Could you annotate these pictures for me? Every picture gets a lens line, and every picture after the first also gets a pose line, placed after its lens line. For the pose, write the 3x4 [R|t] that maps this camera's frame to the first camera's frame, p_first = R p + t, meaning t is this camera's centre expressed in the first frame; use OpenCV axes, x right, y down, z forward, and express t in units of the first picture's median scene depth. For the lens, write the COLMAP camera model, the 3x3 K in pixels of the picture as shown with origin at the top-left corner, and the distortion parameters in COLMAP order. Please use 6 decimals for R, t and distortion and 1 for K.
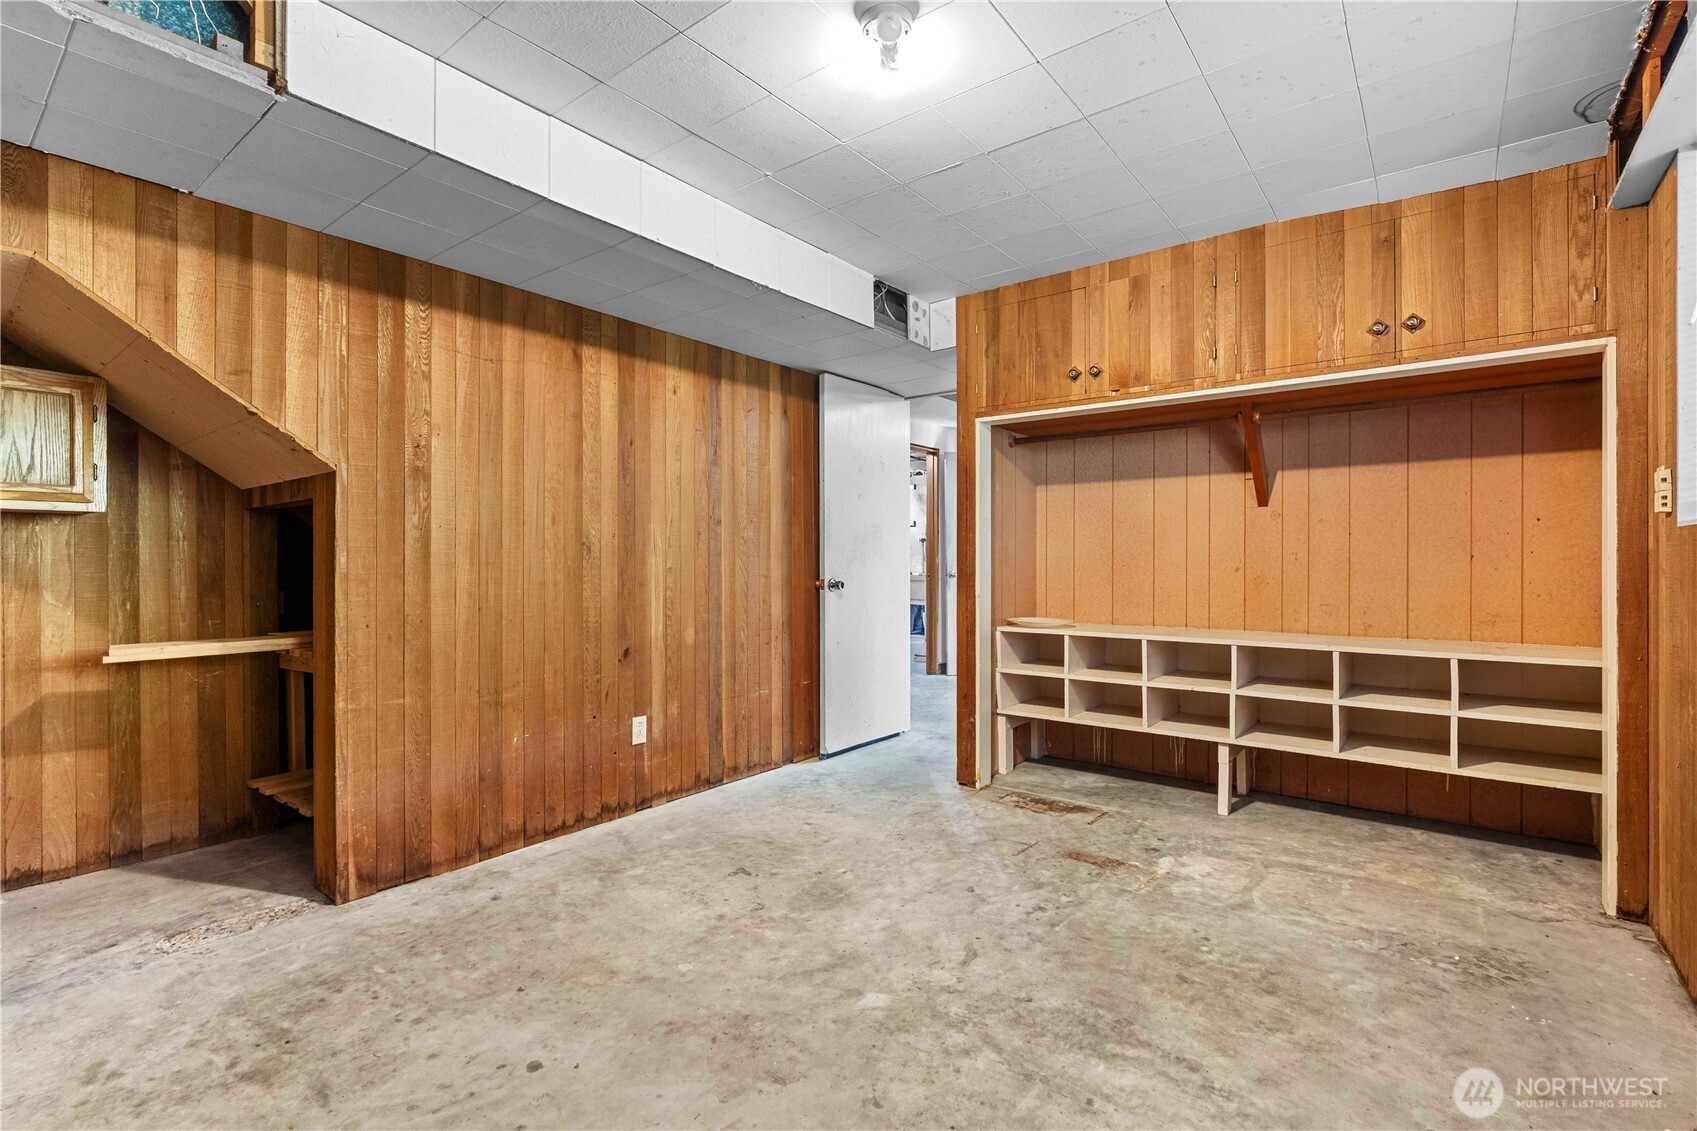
lens RADIAL K [[771.4, 0, 847.7], [0, 771.4, 565.4], [0, 0, 1]] dist [0.000158, 0.000032]
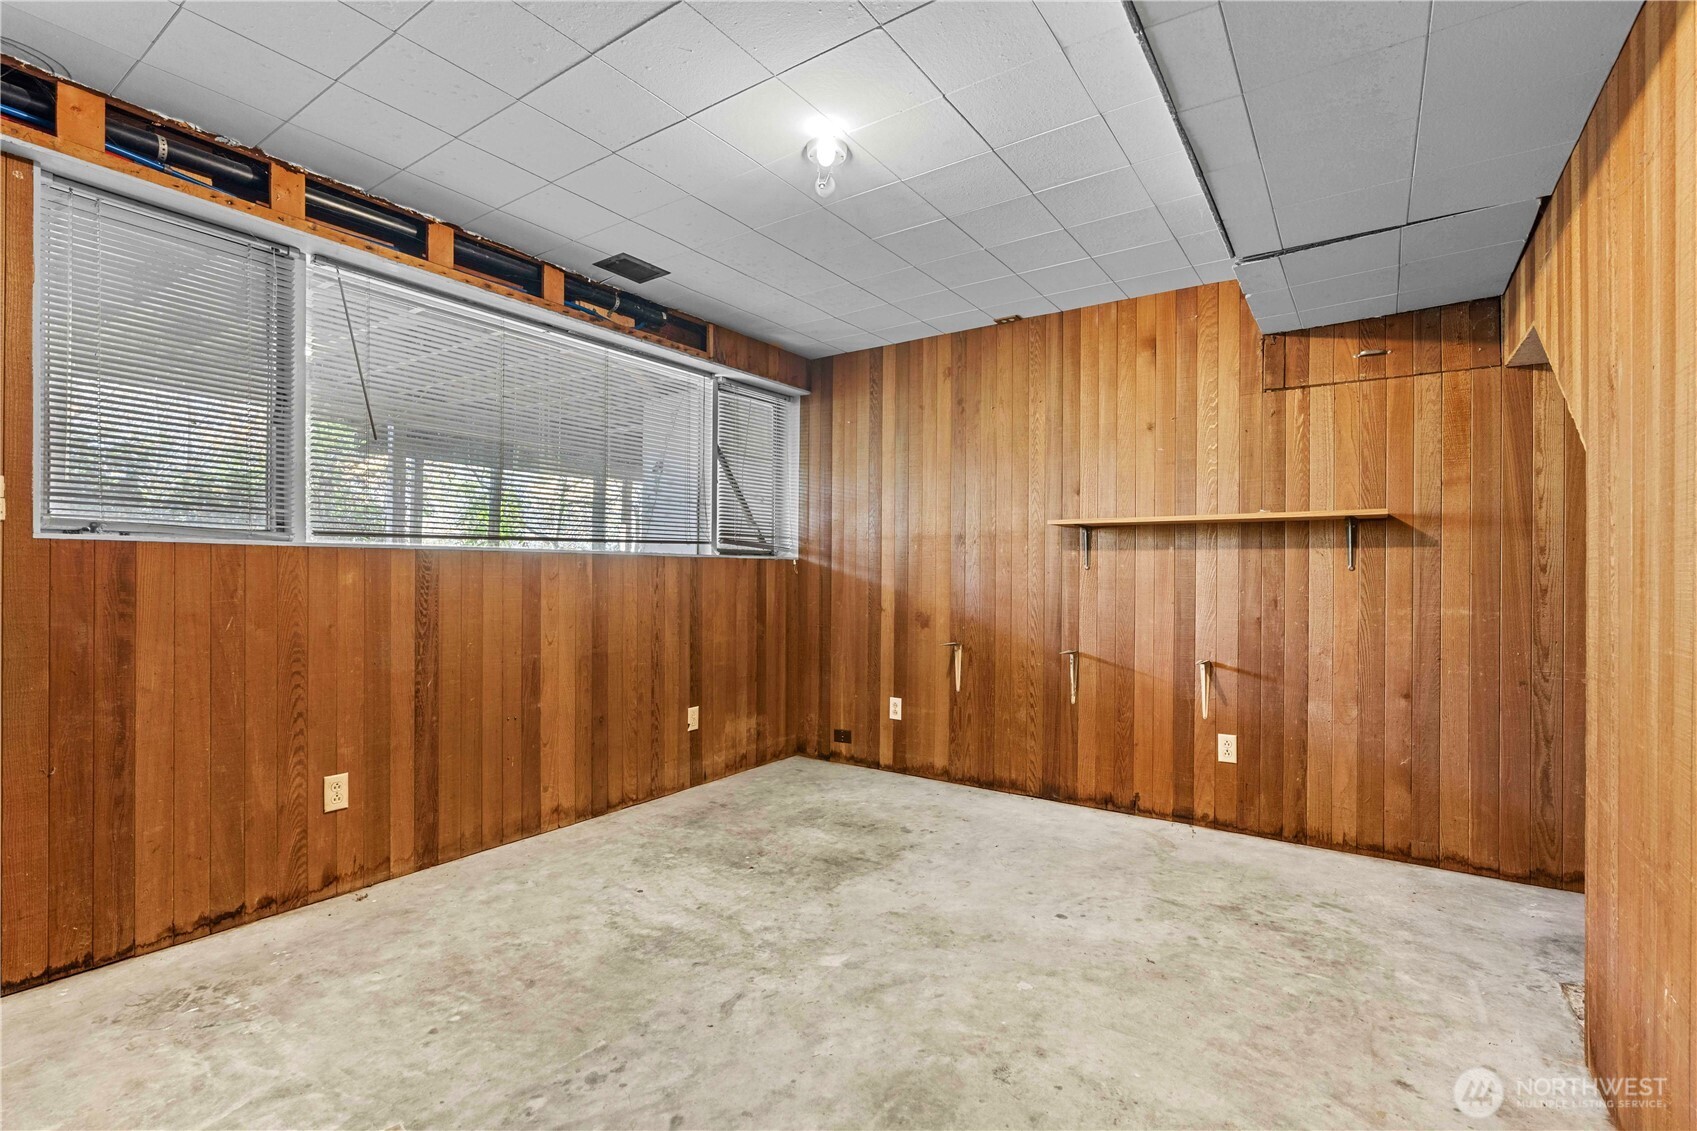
lens RADIAL K [[771.4, 0, 846.1], [0, 771.4, 570.9], [0, 0, 1]] dist [0.000158, 0.000032]
pose [[-0.998161, -0.004021, -0.060479, 0.083297], [-0.004389, 0.999973, 0.005955, -0.017599], [0.060454, 0.006209, -0.998152, 2.058073]]
